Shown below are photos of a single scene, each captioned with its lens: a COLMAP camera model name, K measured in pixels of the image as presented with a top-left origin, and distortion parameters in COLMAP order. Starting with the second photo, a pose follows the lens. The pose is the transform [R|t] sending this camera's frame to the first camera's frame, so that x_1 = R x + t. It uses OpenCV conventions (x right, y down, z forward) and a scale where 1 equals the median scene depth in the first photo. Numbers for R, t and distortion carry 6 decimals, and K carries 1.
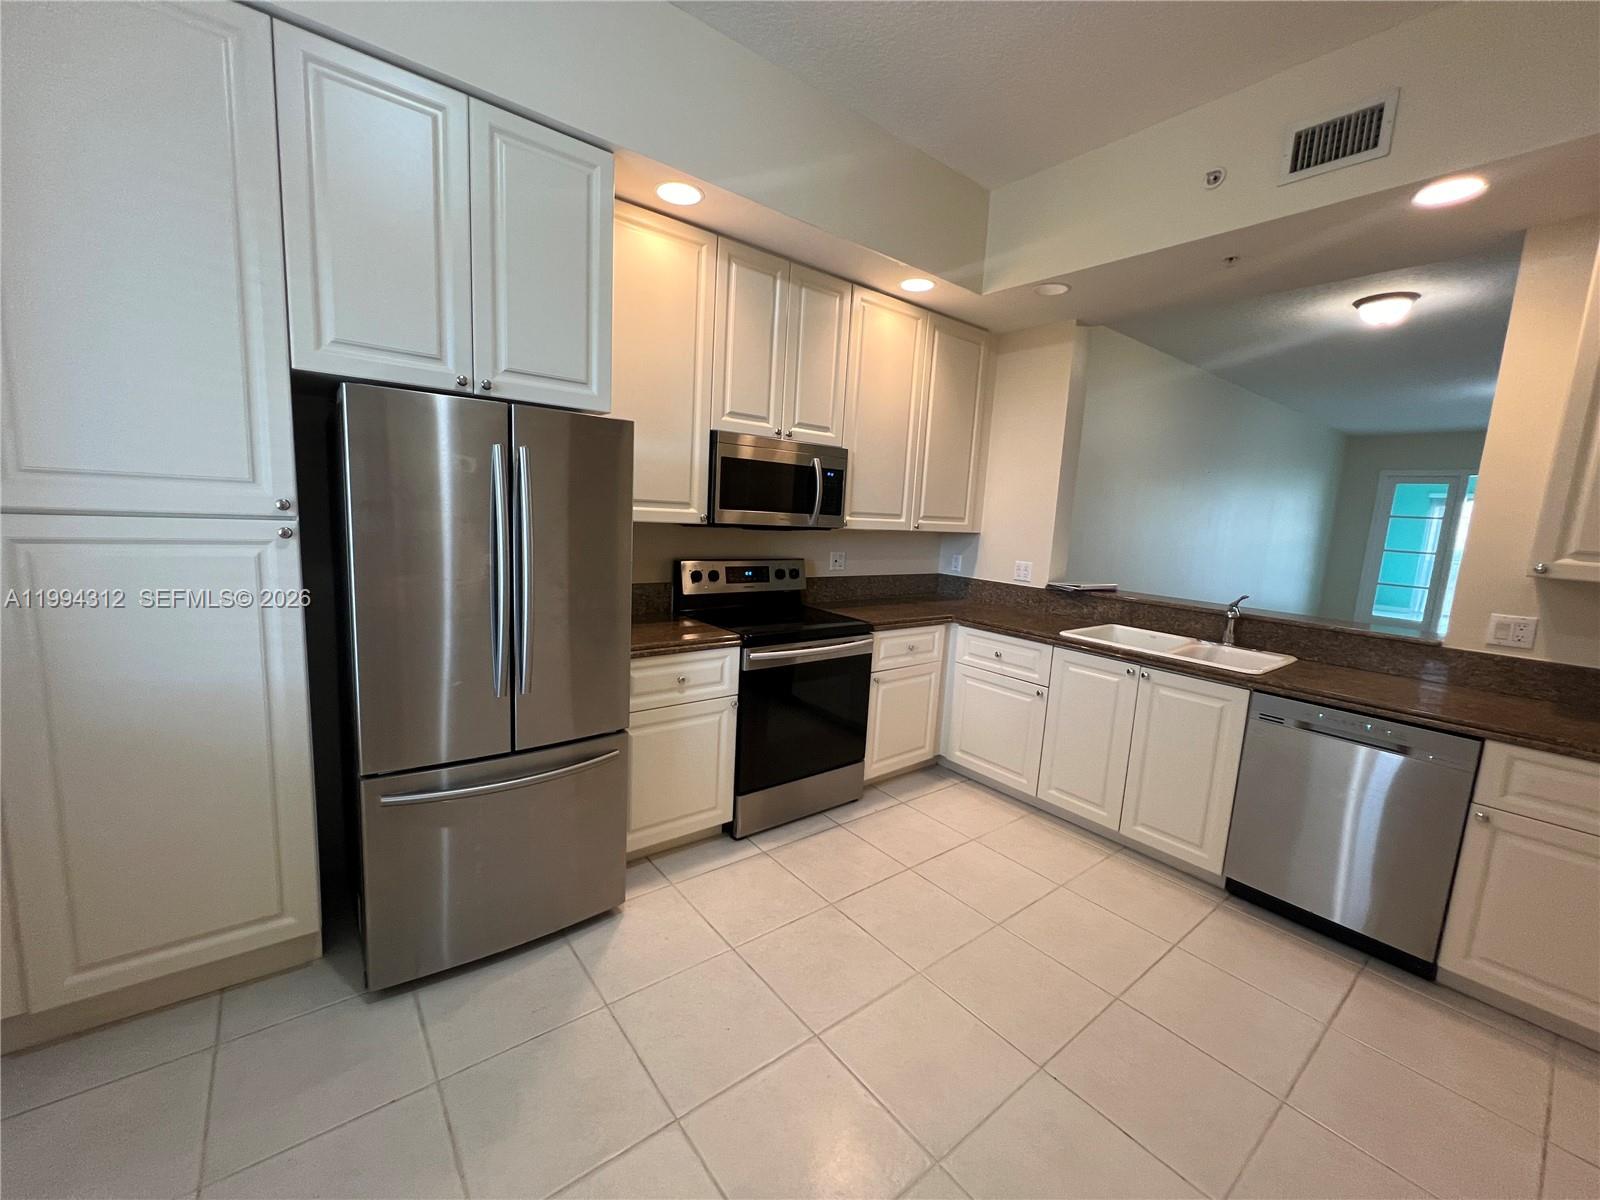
lens RADIAL K [[645.6, 0, 803.9], [0, 645.6, 599.1], [0, 0, 1]] dist [0.007168, 0.000556]
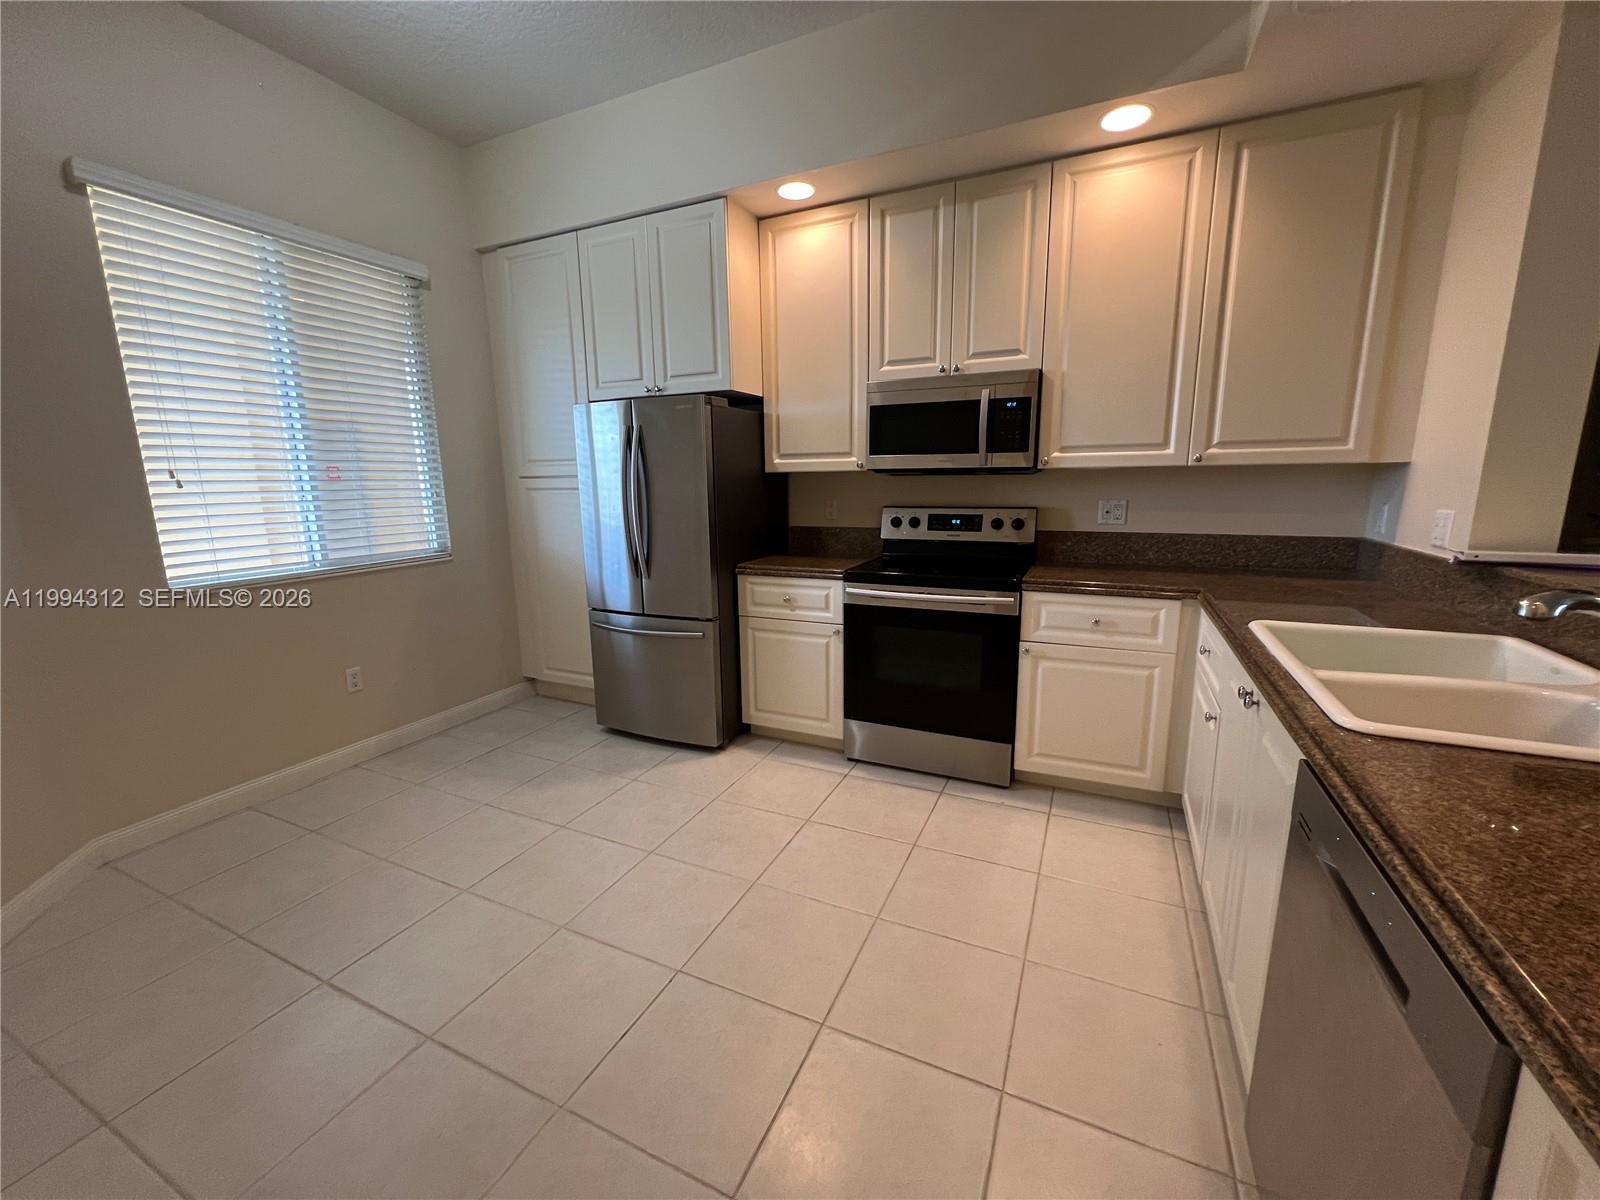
lens RADIAL K [[645.6, 0, 791.7], [0, 645.6, 597.5], [0, 0, 1]] dist [0.007168, 0.000556]
pose [[0.439745, 0.106984, -0.891728, 0.727080], [-0.088335, 0.993218, 0.075599, 0.023452], [0.893768, 0.045526, 0.446213, 0.375292]]
